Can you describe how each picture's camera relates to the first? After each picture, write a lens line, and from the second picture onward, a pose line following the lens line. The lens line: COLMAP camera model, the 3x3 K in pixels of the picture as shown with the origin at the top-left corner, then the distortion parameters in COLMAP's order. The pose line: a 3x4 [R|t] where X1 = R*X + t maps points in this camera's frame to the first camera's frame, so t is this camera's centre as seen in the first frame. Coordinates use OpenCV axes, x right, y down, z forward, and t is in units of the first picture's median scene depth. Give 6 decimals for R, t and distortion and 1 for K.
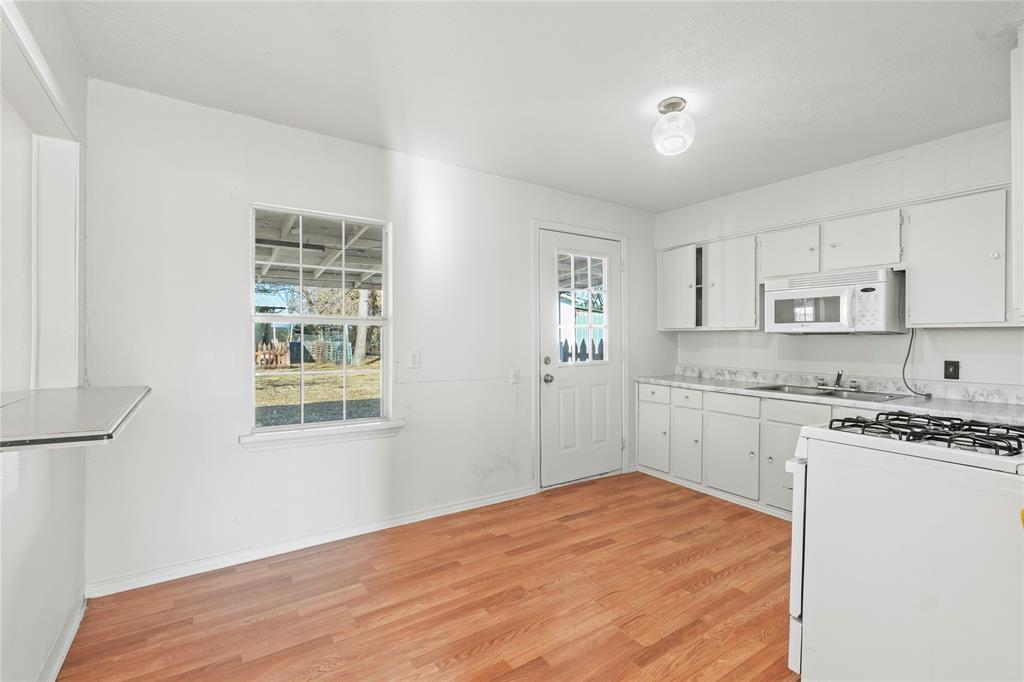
lens RADIAL K [[466.1, 0, 512.0], [0, 466.1, 341.0], [0, 0, 1]] dist [-0.001602, -0.000126]
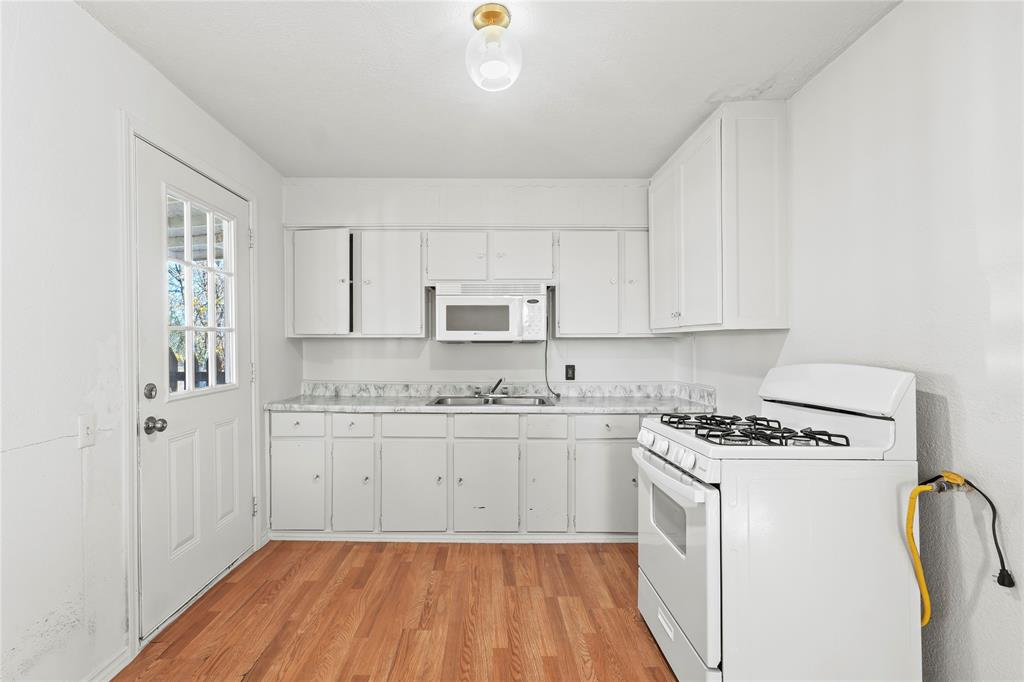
lens RADIAL K [[480.0, 0, 498.4], [0, 480.0, 344.1], [0, 0, 1]] dist [0.000997, 0.000370]
pose [[0.547463, 0.001294, 0.836829, -0.165307], [0.008828, 0.999934, -0.007322, -0.003303], [-0.836783, 0.011396, 0.547416, 0.383568]]
